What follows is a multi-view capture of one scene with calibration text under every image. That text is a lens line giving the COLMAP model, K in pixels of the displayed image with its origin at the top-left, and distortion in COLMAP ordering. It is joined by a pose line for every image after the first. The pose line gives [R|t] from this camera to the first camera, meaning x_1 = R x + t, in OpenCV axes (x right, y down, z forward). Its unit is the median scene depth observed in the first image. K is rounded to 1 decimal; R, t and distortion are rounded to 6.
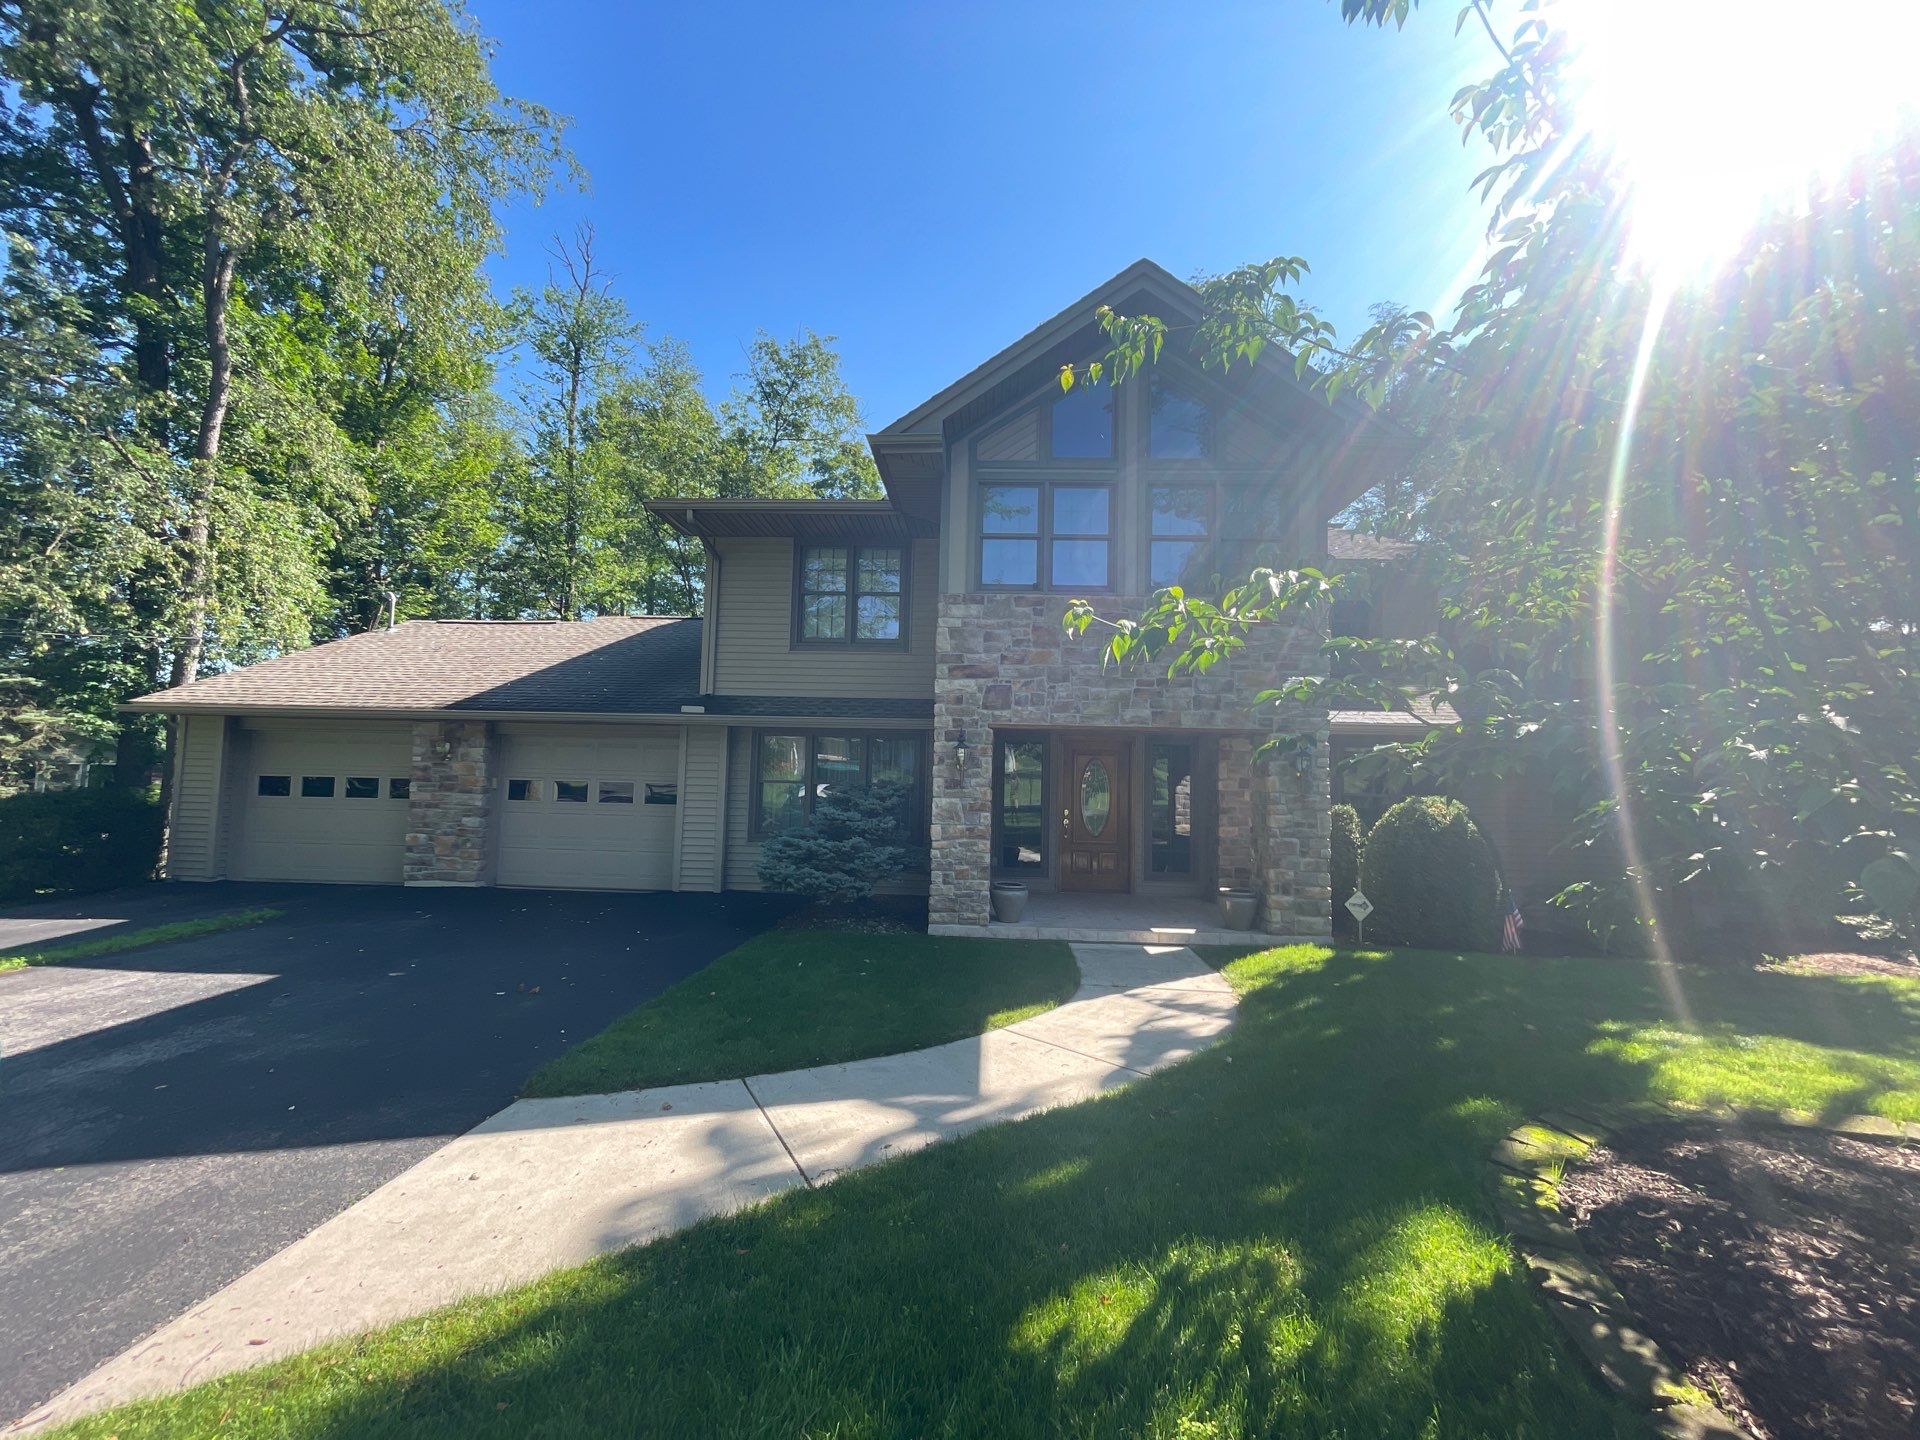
lens RADIAL K [[769.5, 0, 951.9], [0, 769.5, 724.2], [0, 0, 1]] dist [-0.003634, -0.000594]
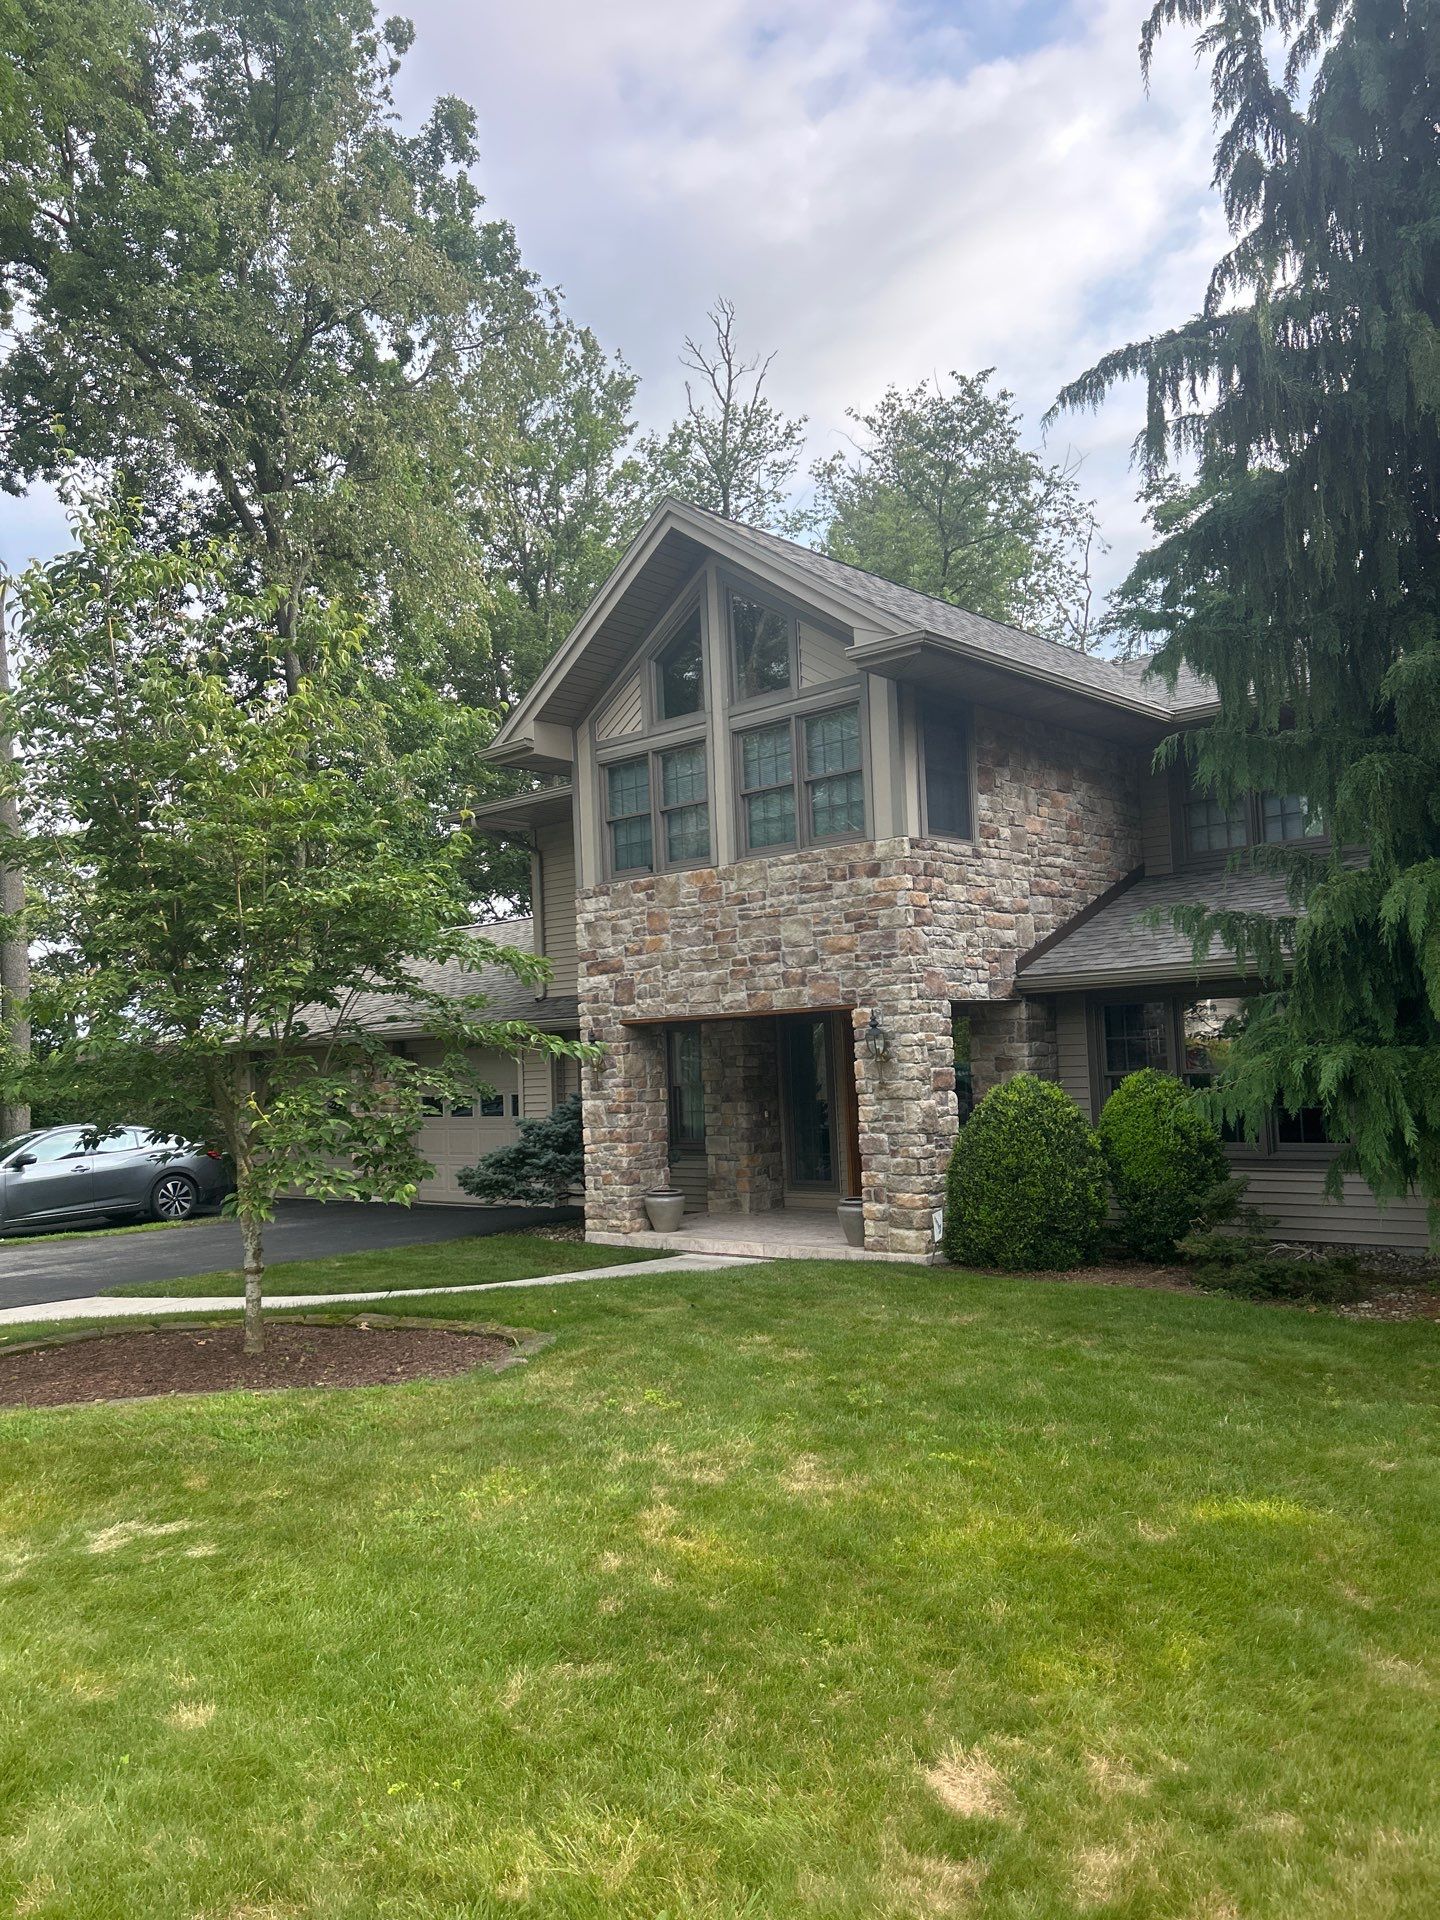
lens RADIAL K [[1437.7, 0, 713.2], [0, 1437.7, 964.8], [0, 0, 1]] dist [0.043379, -0.055493]
pose [[0.767241, -0.097609, -0.633888, 1.266075], [0.100113, 0.994463, -0.031958, -0.001202], [0.633497, -0.038941, 0.772764, -0.292288]]
